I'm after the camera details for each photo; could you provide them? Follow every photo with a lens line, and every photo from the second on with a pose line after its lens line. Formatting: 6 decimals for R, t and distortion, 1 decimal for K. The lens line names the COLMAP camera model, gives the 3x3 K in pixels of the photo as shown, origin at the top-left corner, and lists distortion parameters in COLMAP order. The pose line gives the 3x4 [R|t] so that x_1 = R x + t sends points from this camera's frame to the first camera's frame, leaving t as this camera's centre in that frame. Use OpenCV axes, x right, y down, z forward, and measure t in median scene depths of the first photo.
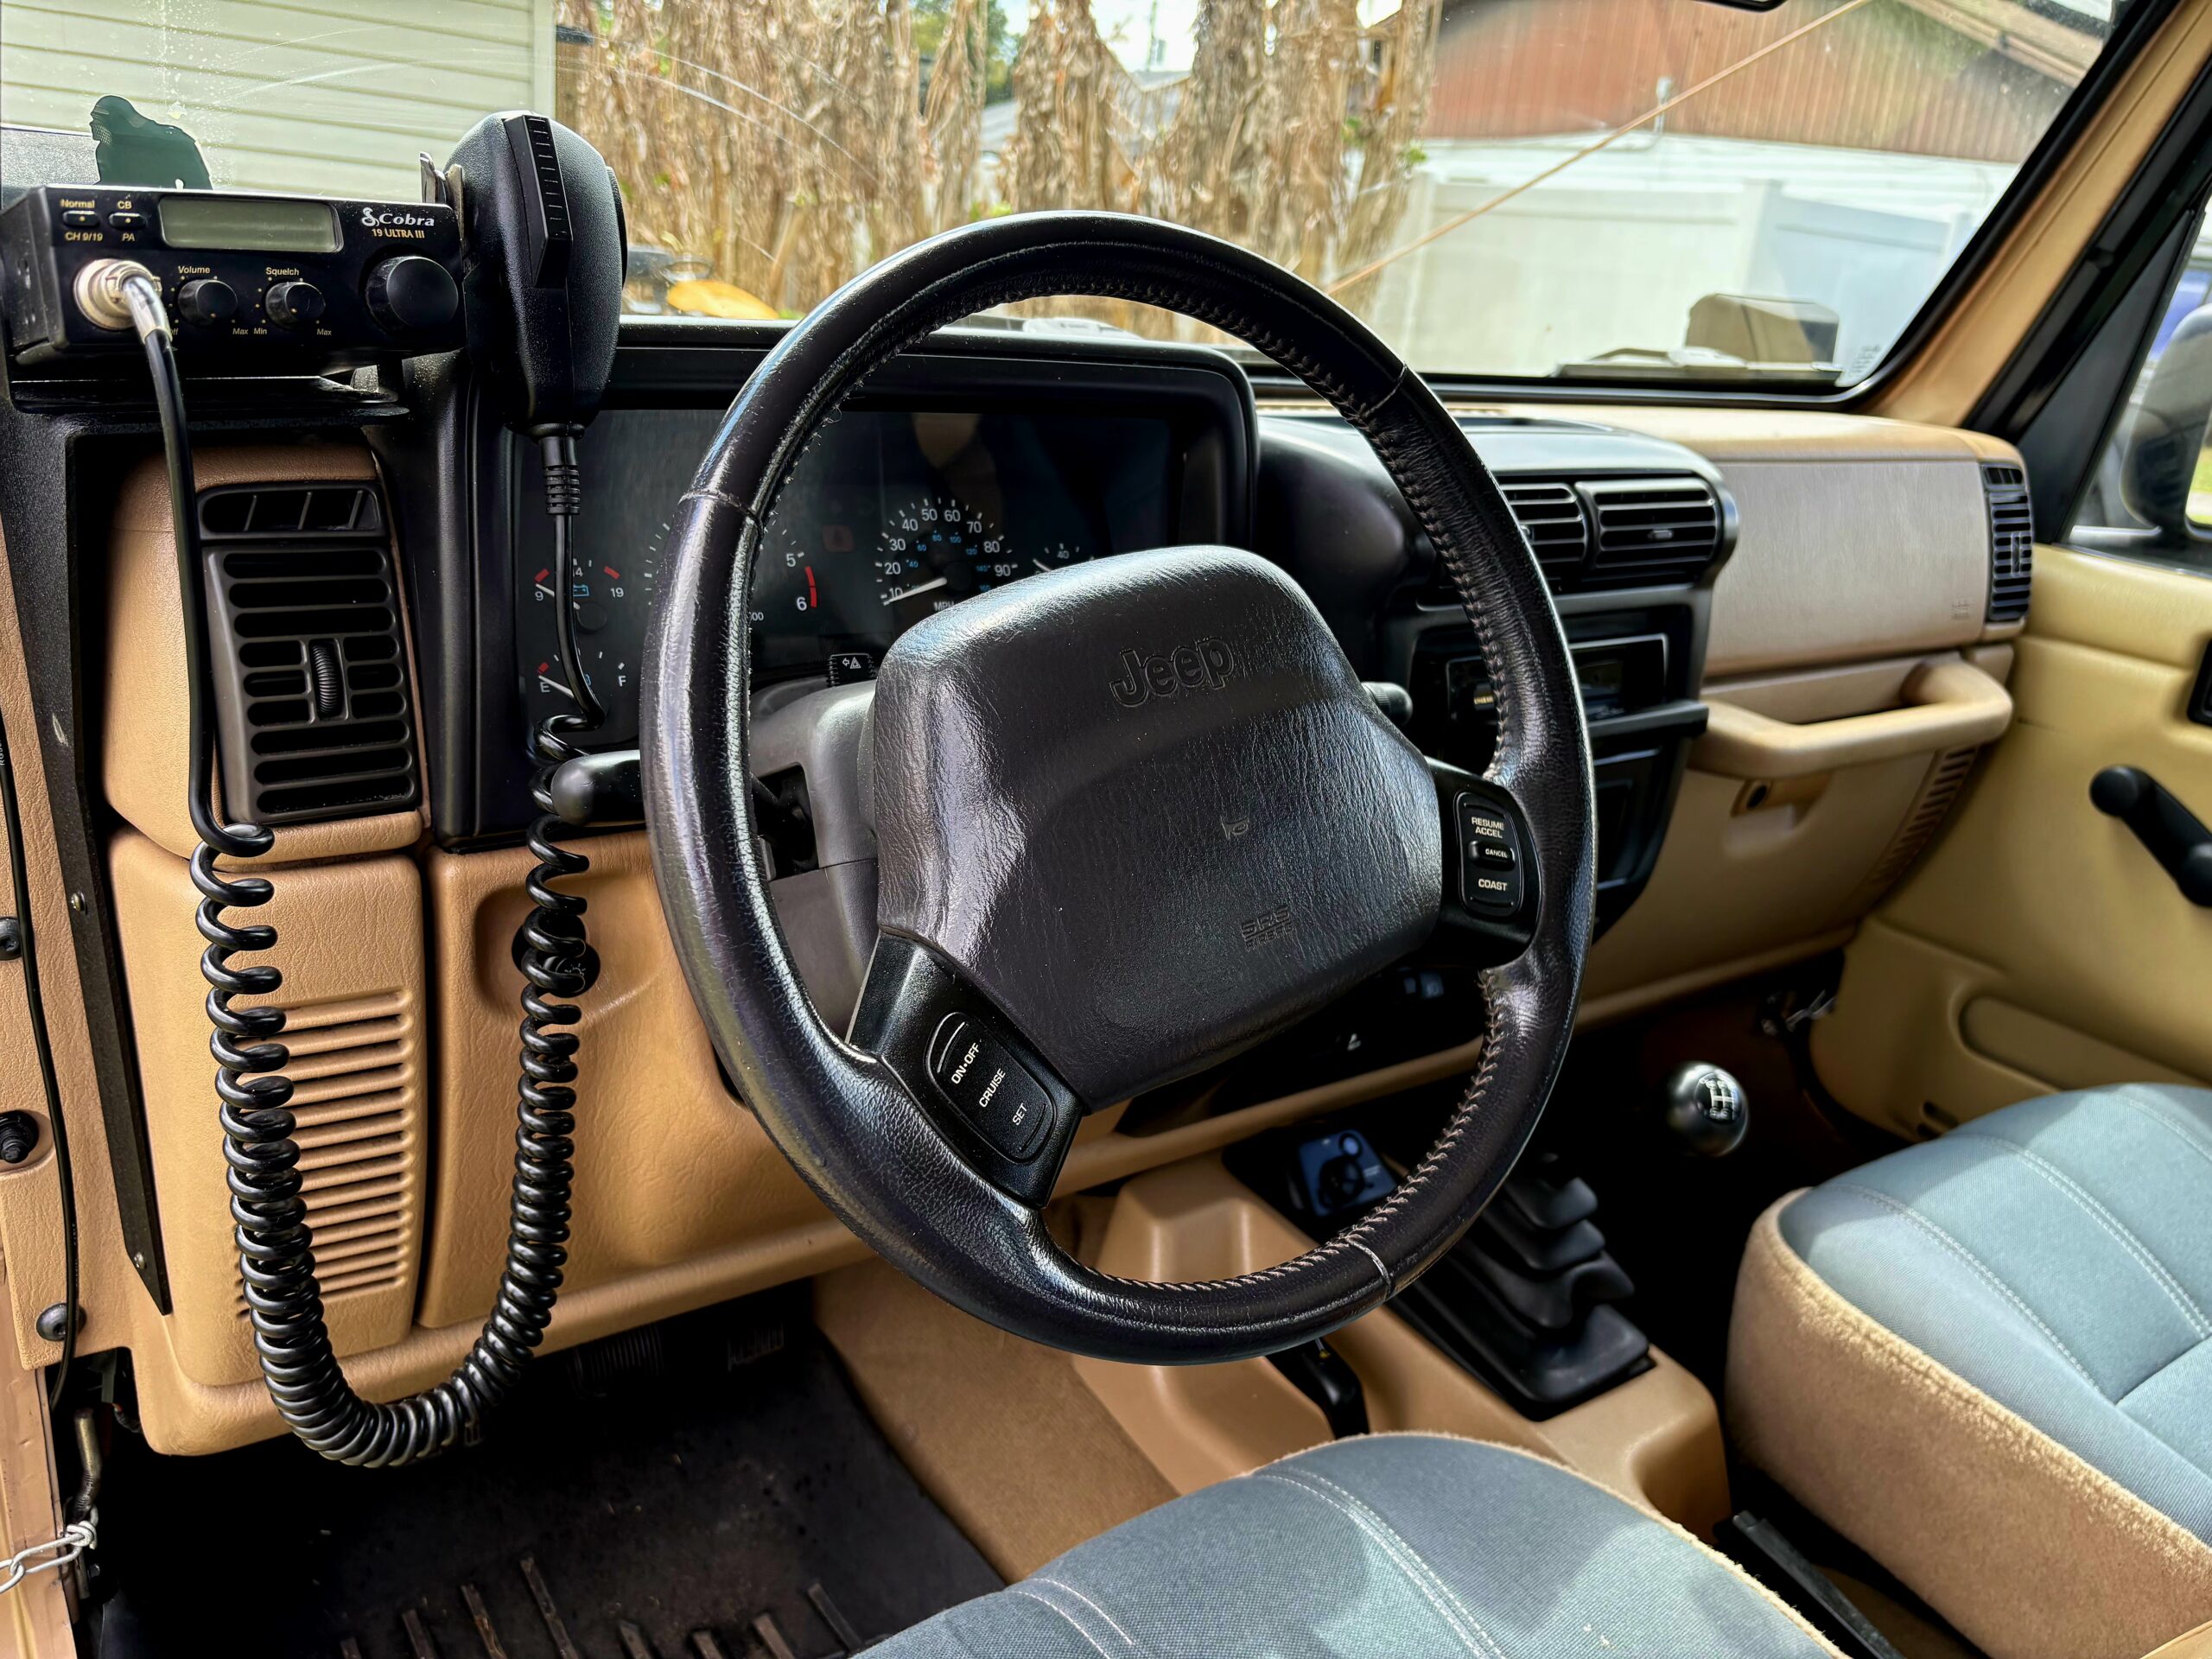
lens RADIAL K [[1657.3, 0, 1108.9], [0, 1657.3, 823.0], [0, 0, 1]] dist [0.021028, -0.017505]
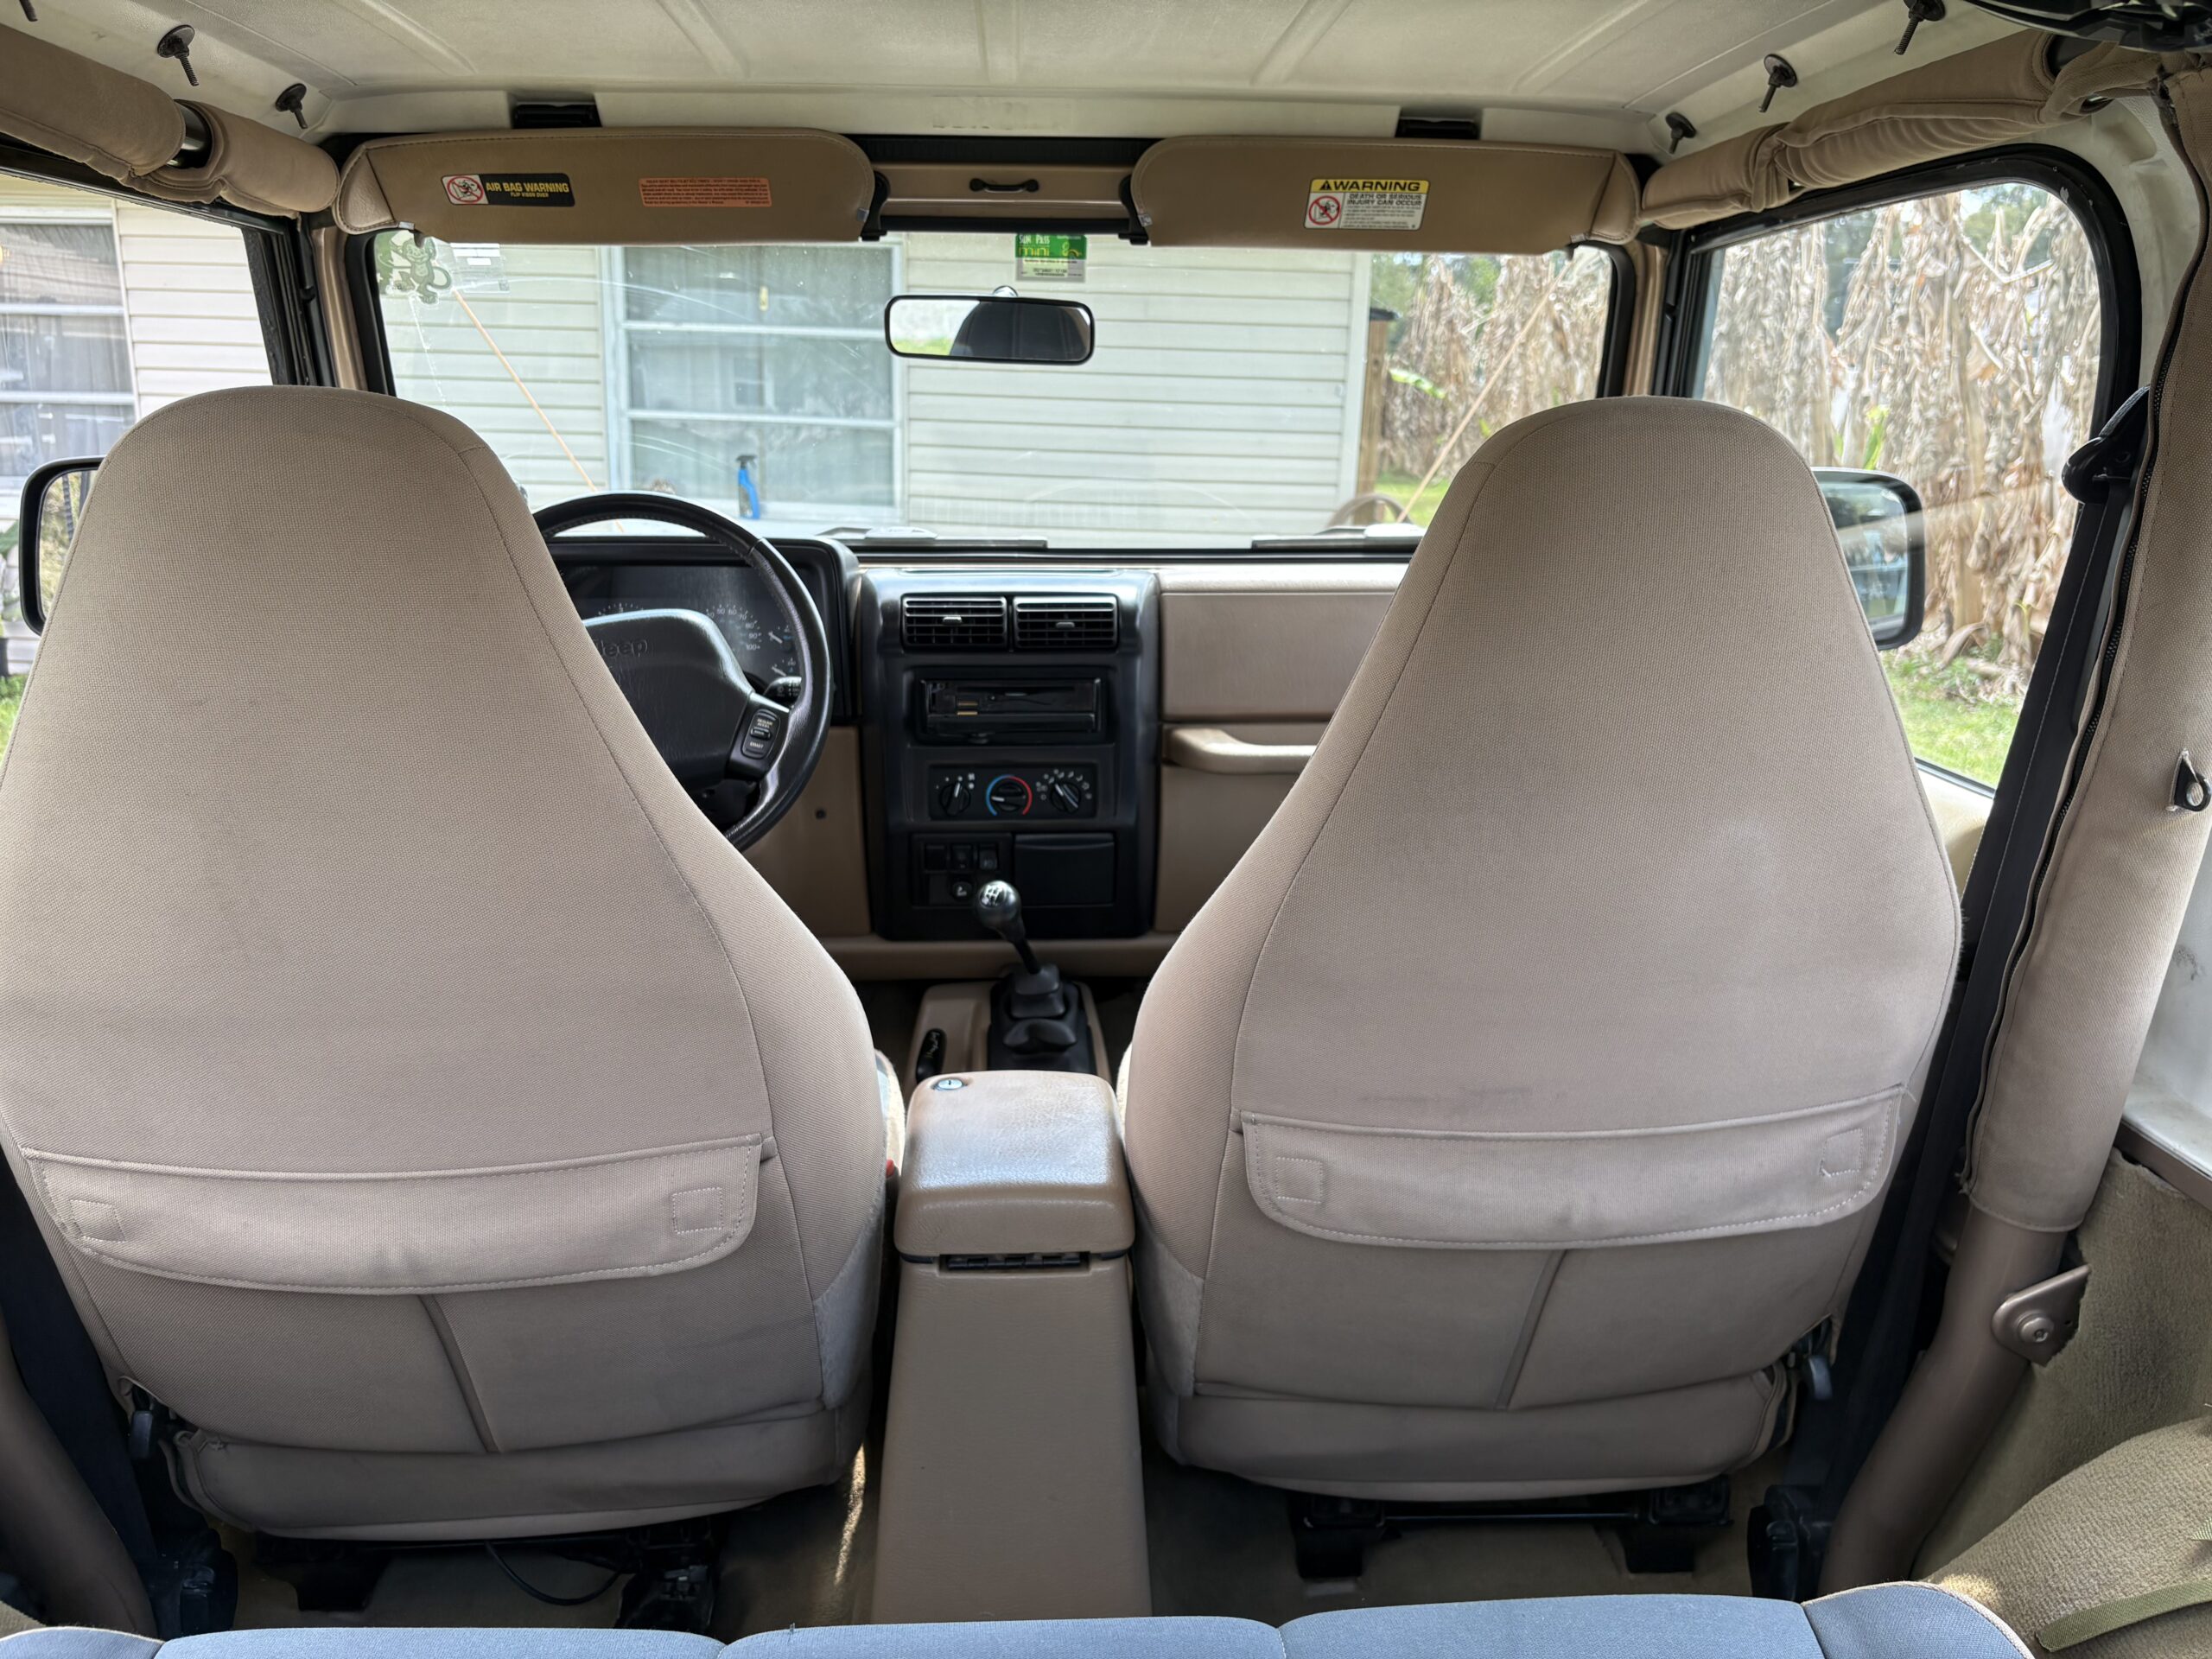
lens RADIAL K [[1657.3, 0, 1107.2], [0, 1657.3, 817.7], [0, 0, 1]] dist [0.021028, -0.017505]
pose [[0.834690, 0.046376, -0.548763, 0.416236], [-0.115717, 0.988972, -0.092431, 0.063900], [0.538425, 0.140652, 0.830852, -0.156556]]
